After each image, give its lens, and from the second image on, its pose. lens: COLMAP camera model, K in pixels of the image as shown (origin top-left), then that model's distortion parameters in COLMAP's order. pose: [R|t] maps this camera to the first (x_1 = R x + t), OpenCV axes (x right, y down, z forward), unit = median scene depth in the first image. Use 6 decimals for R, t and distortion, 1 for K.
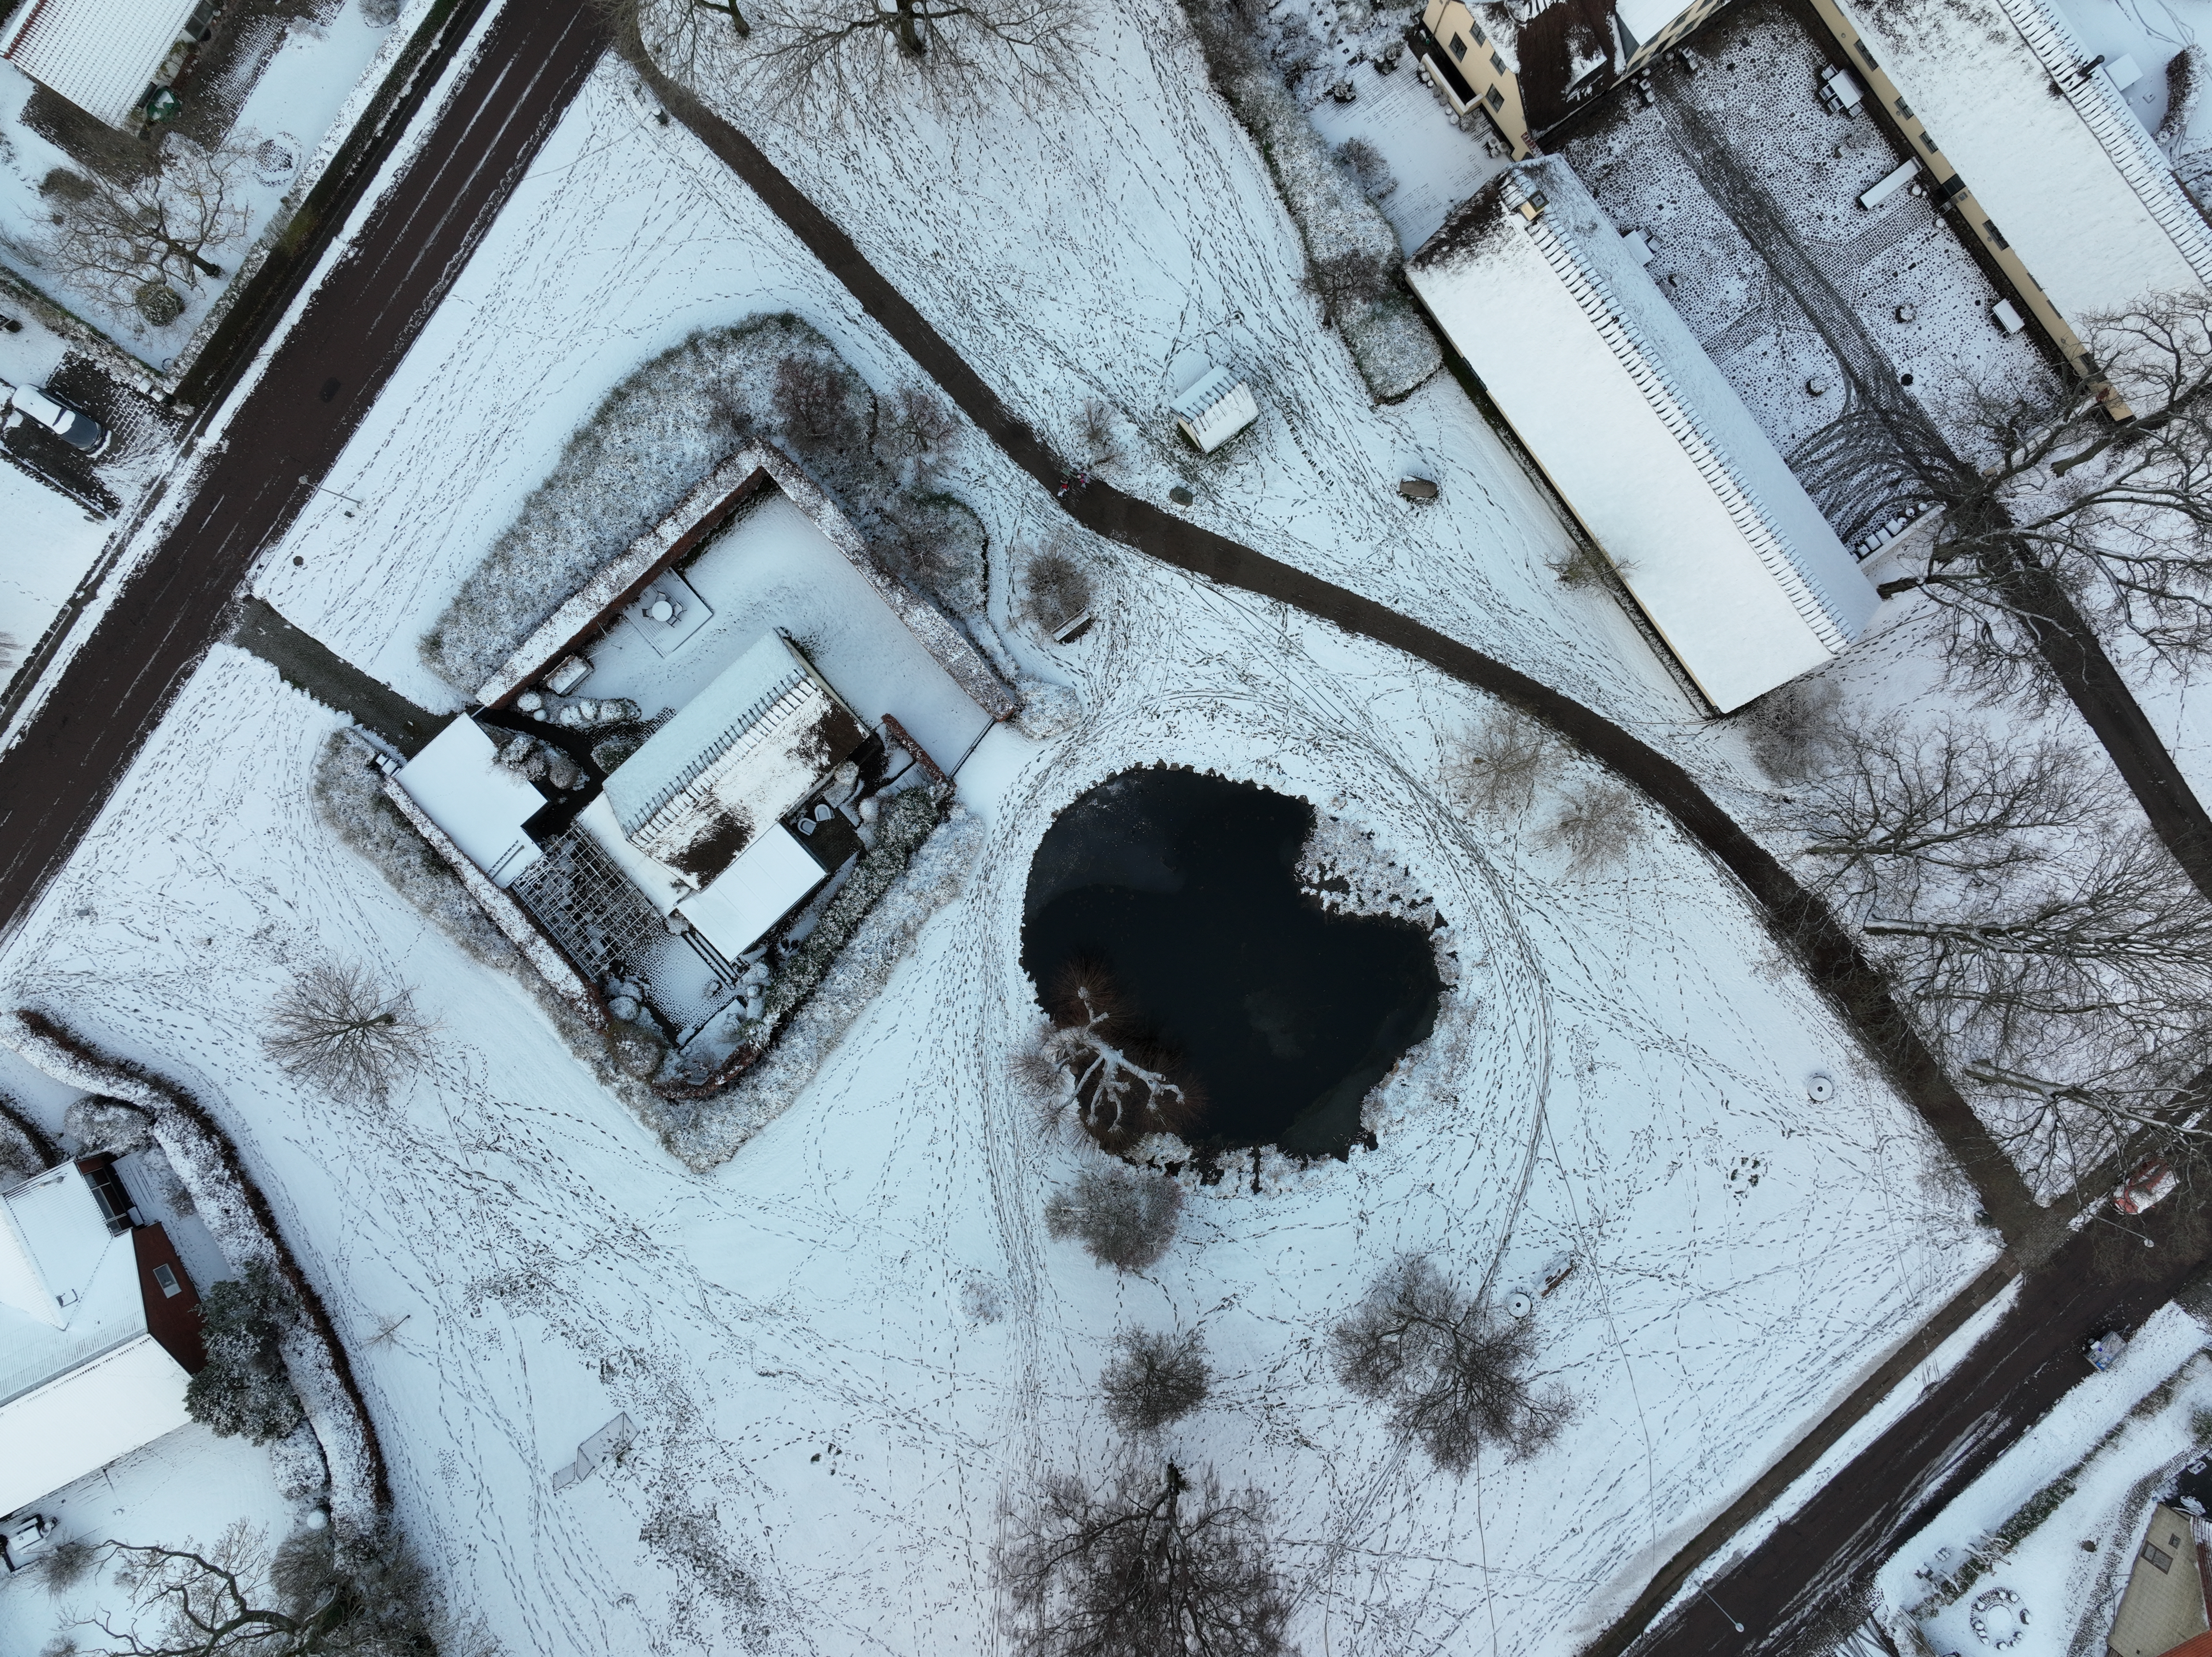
lens RADIAL K [[1548.0, 0, 1099.0], [0, 1548.0, 824.7], [0, 0, 1]] dist [0.013757, 0.004434]
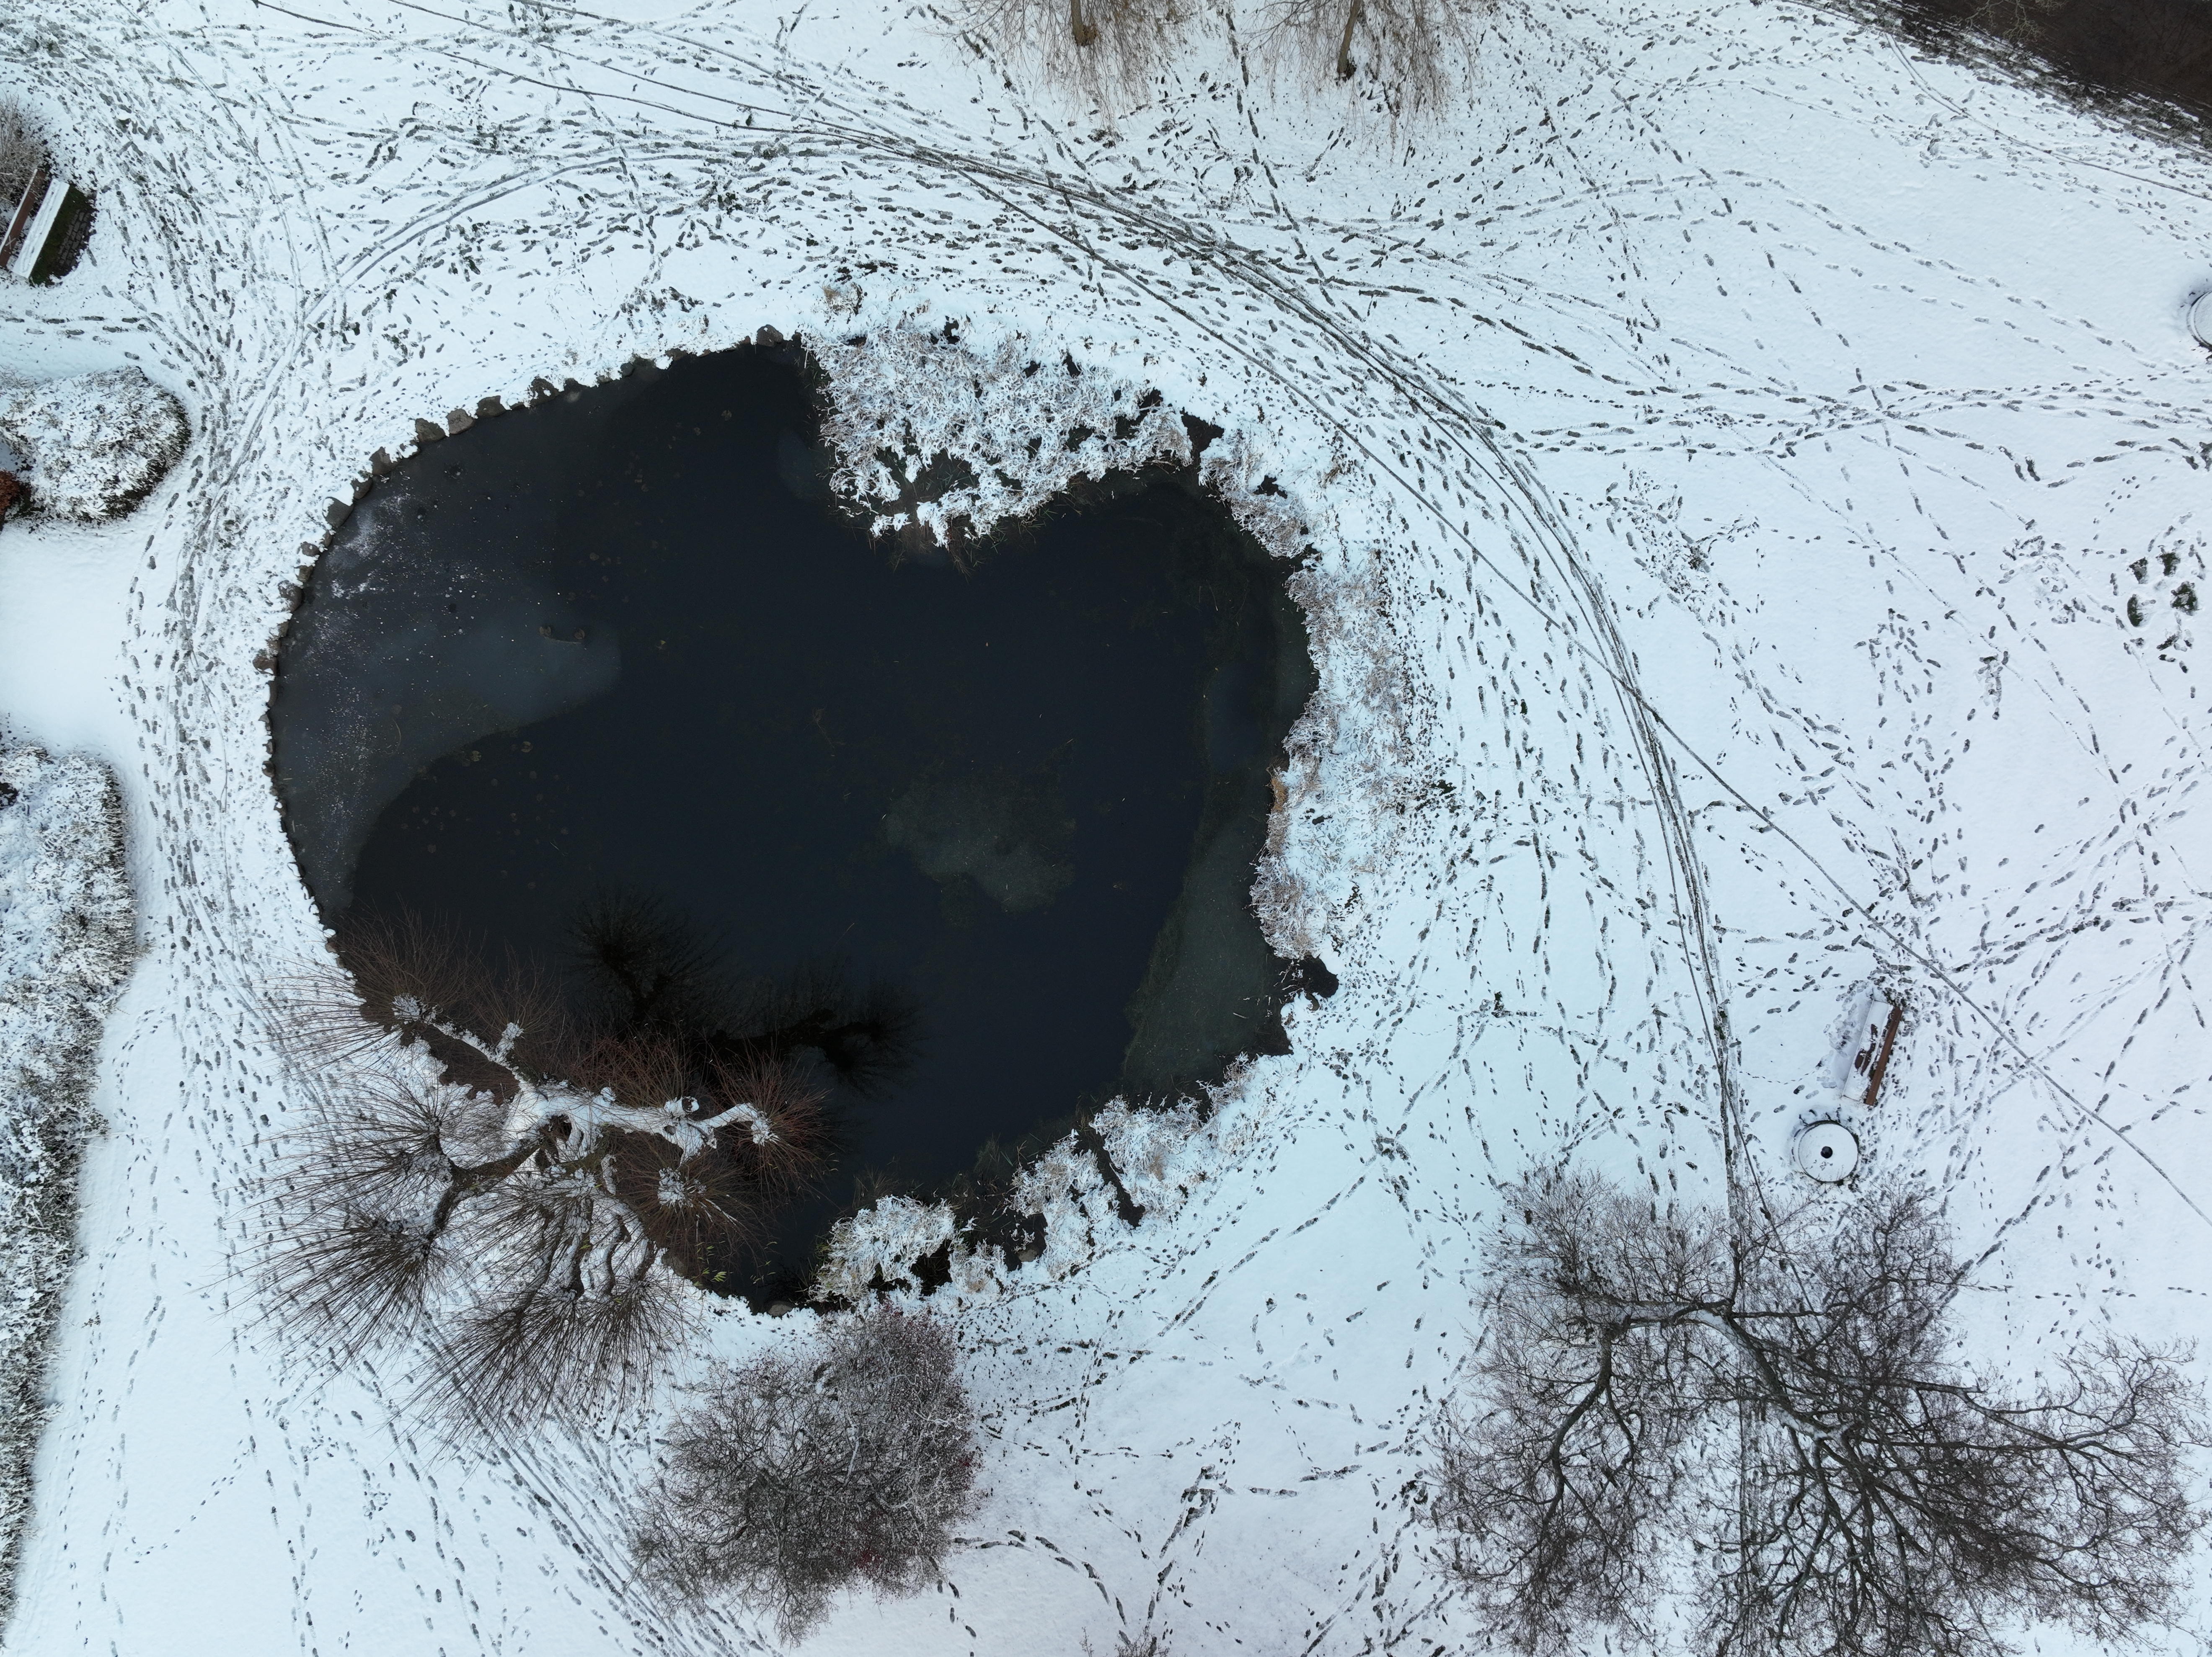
lens RADIAL K [[1548.0, 0, 1114.0], [0, 1548.0, 828.5], [0, 0, 1]] dist [0.013757, 0.004434]
pose [[0.872078, -0.489344, -0.004846, 0.150140], [0.489288, 0.872071, -0.009422, 0.147386], [0.008837, 0.005846, 0.999944, 0.587405]]
